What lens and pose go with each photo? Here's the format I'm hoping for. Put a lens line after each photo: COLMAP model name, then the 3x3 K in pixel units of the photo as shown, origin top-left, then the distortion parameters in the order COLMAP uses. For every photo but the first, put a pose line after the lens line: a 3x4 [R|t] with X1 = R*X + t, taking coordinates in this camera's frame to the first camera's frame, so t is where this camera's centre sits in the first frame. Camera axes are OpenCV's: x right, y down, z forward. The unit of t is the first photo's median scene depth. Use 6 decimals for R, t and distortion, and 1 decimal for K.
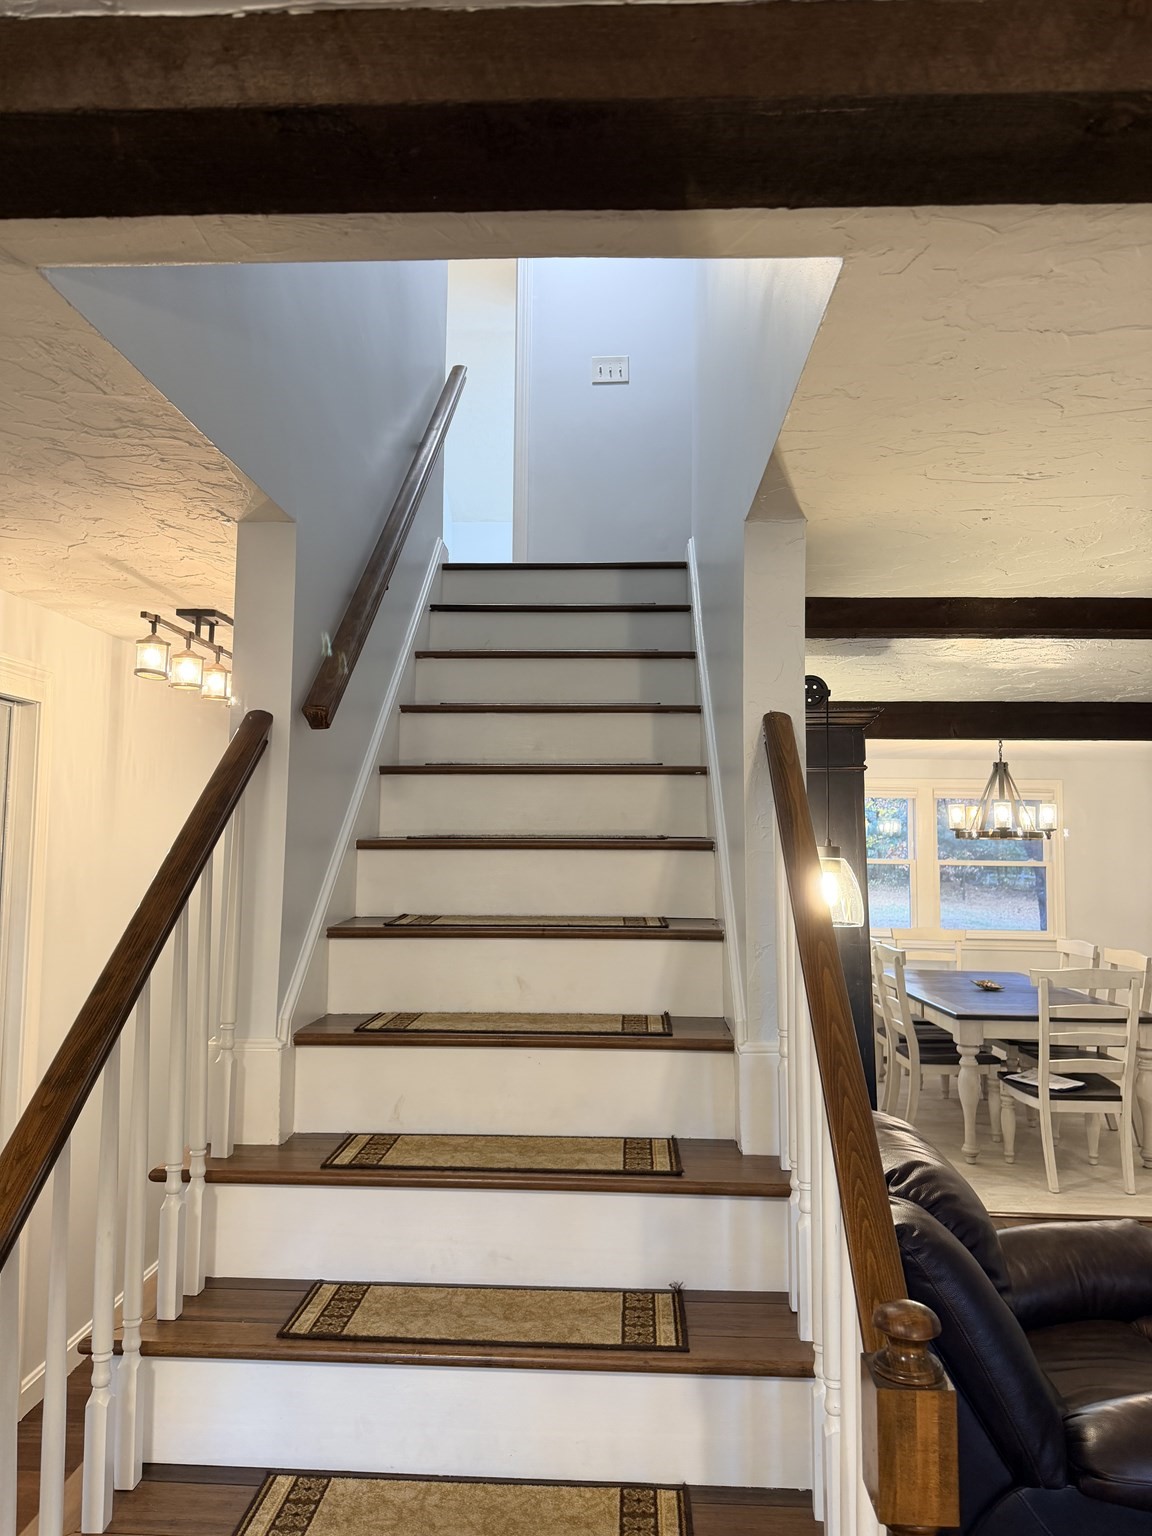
lens RADIAL K [[1095.4, 0, 577.3], [0, 1095.4, 778.0], [0, 0, 1]] dist [0.065005, 0.000932]
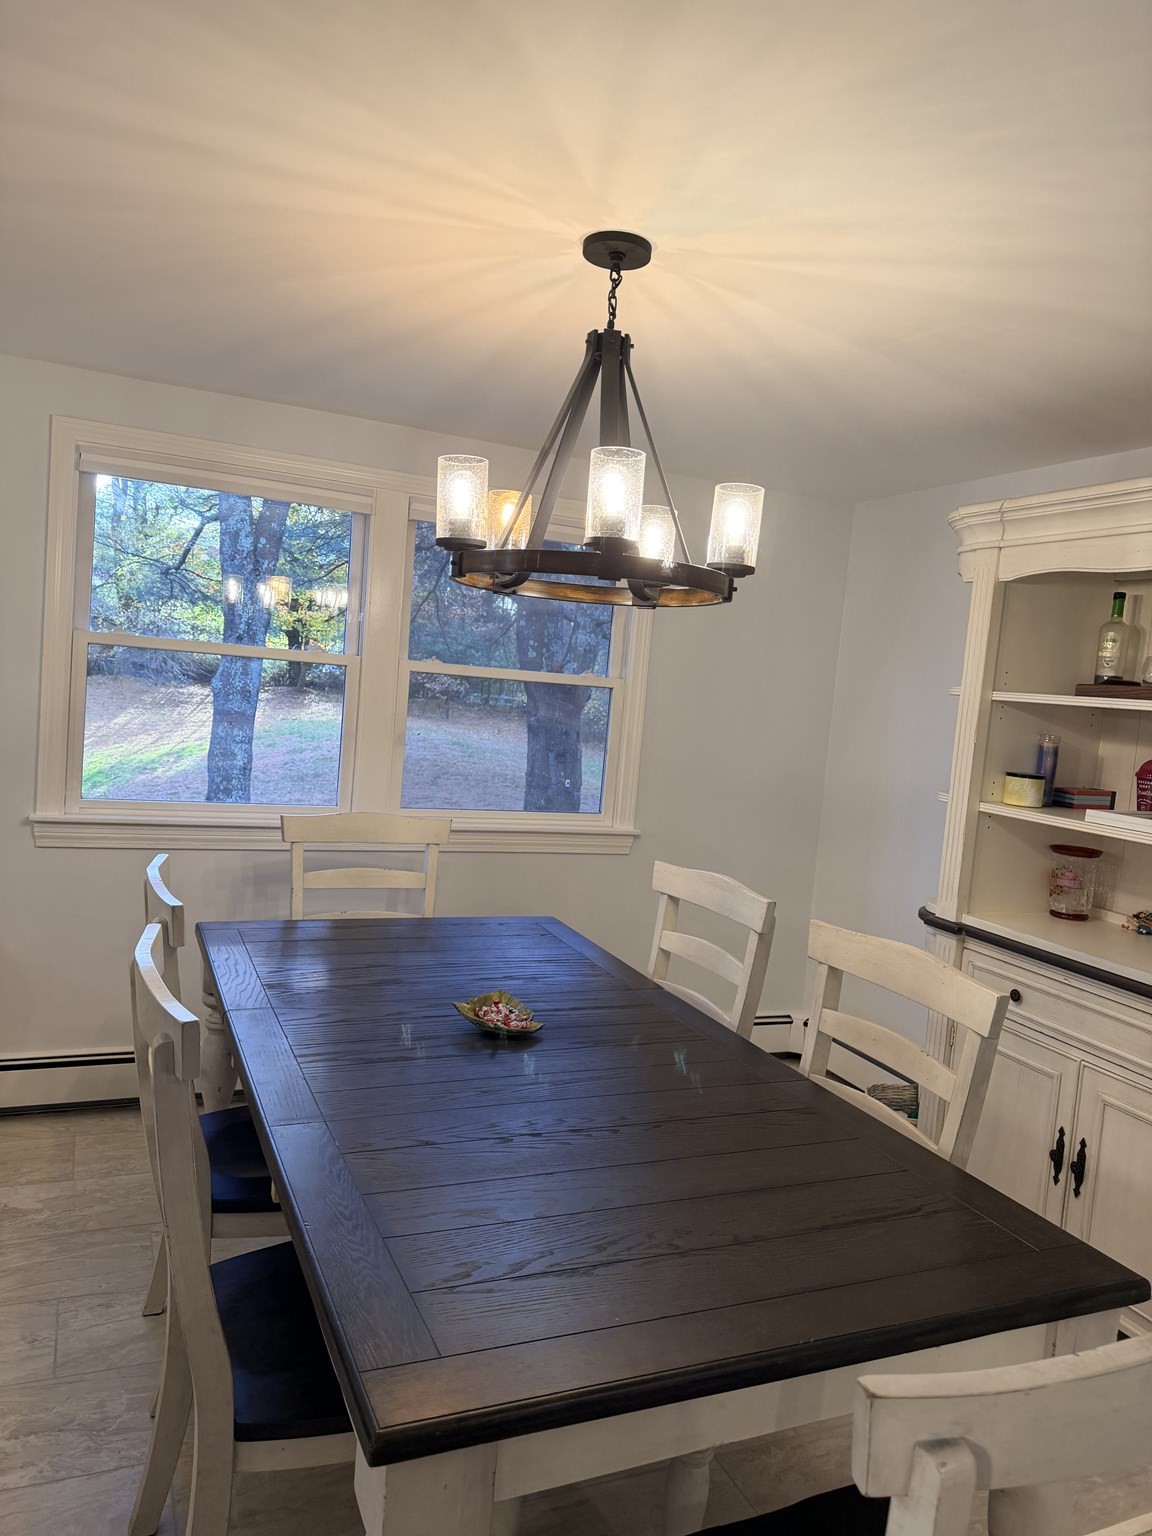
lens RADIAL K [[1095.4, 0, 578.6], [0, 1095.4, 771.5], [0, 0, 1]] dist [0.065005, 0.000932]
pose [[0.897592, 0.028757, 0.439888, 0.244581], [-0.101287, 0.984626, 0.142309, 0.061412], [-0.429033, -0.172290, 0.886706, 0.712775]]
